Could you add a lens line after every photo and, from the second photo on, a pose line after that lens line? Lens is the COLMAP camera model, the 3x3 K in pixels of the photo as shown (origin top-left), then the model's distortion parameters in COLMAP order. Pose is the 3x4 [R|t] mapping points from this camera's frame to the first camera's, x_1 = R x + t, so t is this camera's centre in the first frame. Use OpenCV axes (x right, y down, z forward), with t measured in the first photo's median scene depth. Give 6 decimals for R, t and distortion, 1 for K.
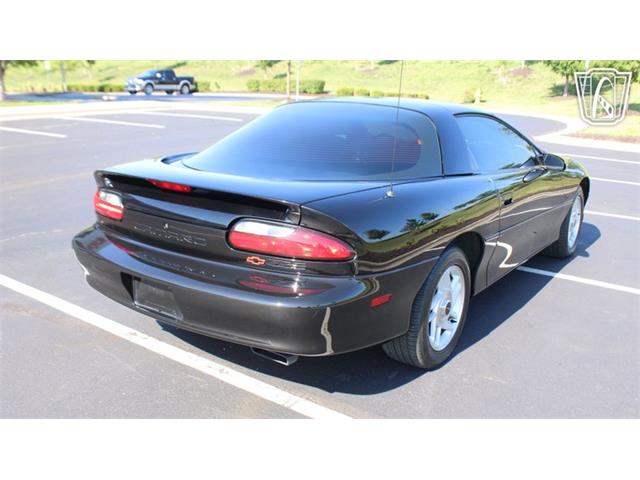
lens RADIAL K [[679.7, 0, 320.0], [0, 679.7, 240.0], [0, 0, 1]] dist [-0.168188, 0.255085]
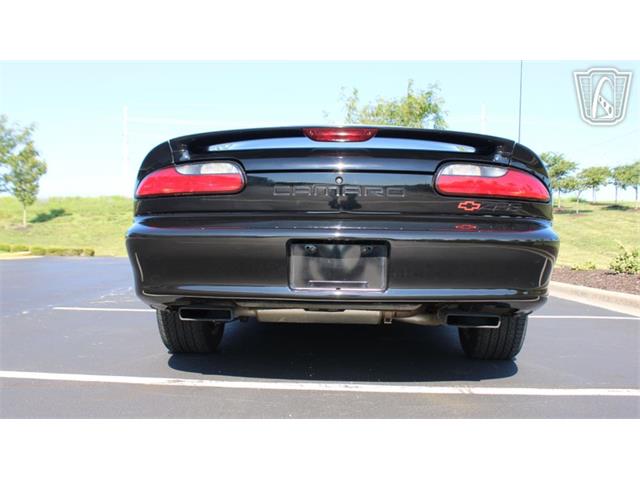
lens RADIAL K [[666.8, 0, 319.2], [0, 666.8, 243.4], [0, 0, 1]] dist [-0.157958, 0.213938]
pose [[0.835227, -0.009749, 0.549819, -0.093430], [0.150762, 0.965592, -0.211901, 0.029431], [-0.528835, 0.259878, 0.807958, 0.051015]]
